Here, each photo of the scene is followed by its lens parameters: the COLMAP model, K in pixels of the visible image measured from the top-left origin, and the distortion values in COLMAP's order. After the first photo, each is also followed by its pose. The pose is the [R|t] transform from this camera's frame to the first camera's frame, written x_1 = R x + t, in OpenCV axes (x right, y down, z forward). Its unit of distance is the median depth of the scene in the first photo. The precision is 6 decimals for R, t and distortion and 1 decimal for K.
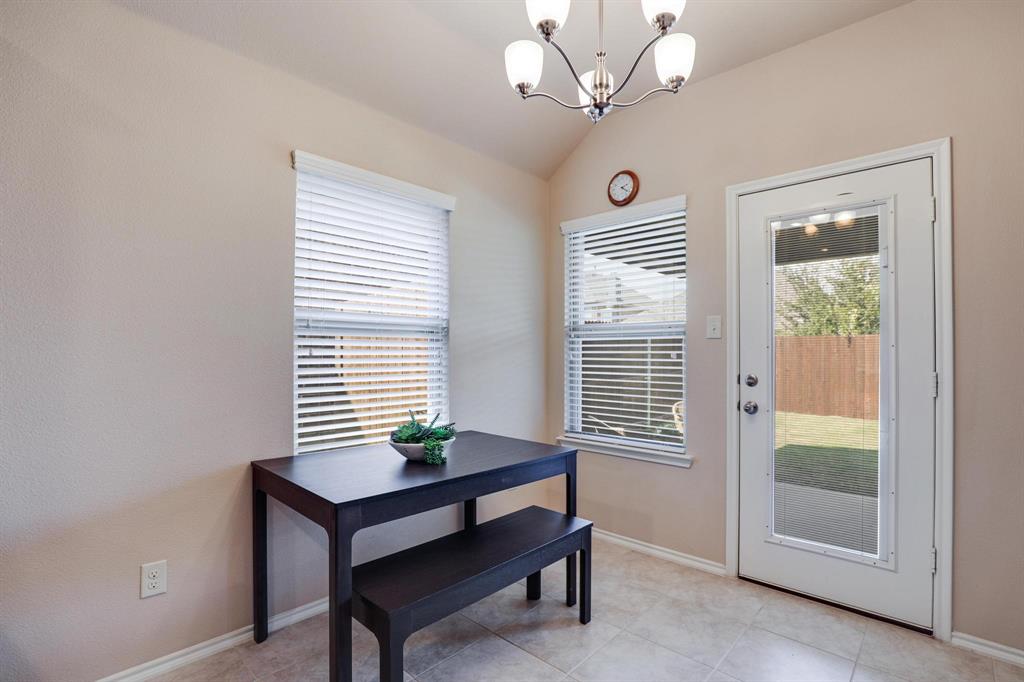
lens RADIAL K [[494.5, 0, 513.2], [0, 494.5, 351.3], [0, 0, 1]] dist [-0.027153, 0.009735]
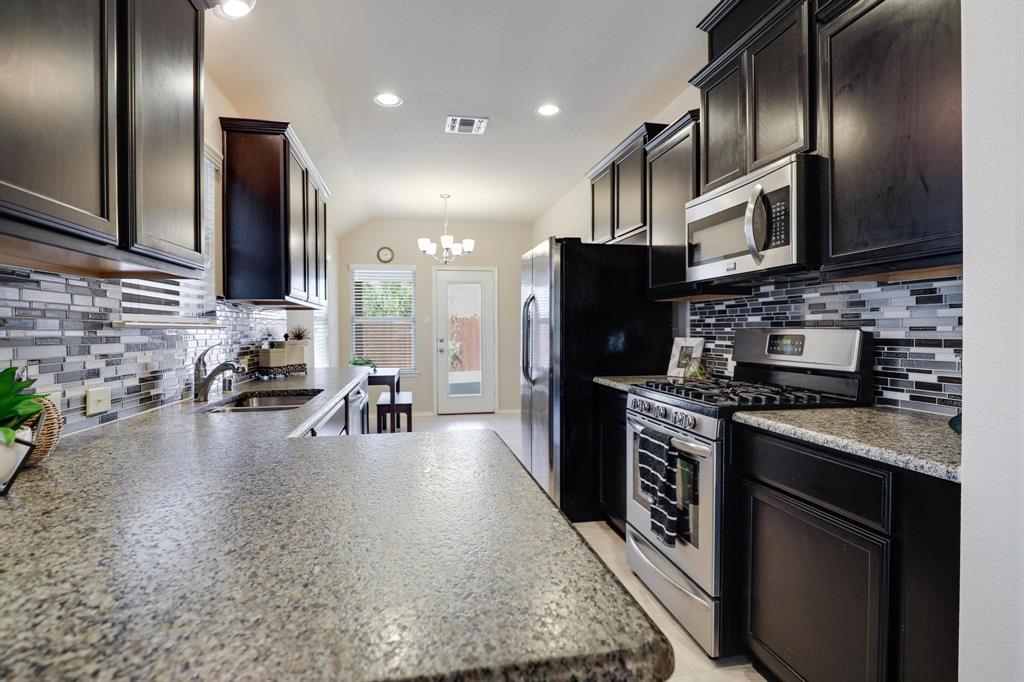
lens RADIAL K [[531.7, 0, 512.0], [0, 531.7, 341.0], [0, 0, 1]] dist [-0.006290, -0.000687]
pose [[0.597202, -0.020097, 0.801839, -1.680787], [0.002323, 0.999725, 0.023326, -0.003066], [-0.802088, -0.012068, 0.597084, -1.086473]]
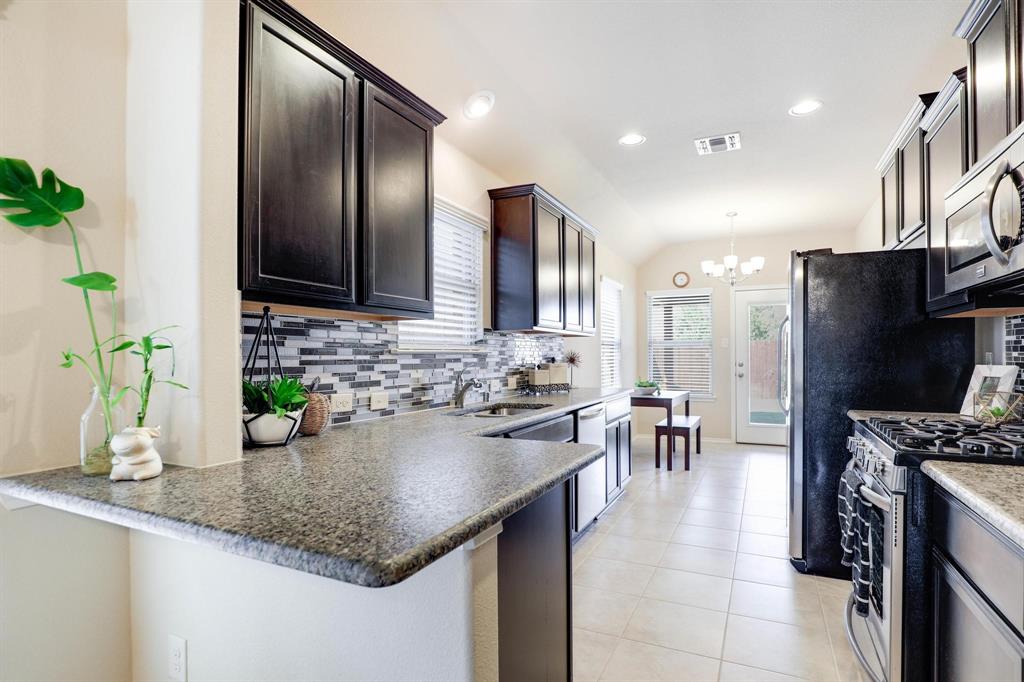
lens RADIAL K [[527.6, 0, 509.2], [0, 527.6, 359.8], [0, 0, 1]] dist [0.001316, 0.000386]
pose [[0.958208, -0.007614, 0.285970, -1.503367], [0.004093, 0.999908, 0.012908, -0.005594], [-0.286043, -0.011198, 0.958151, -1.324777]]
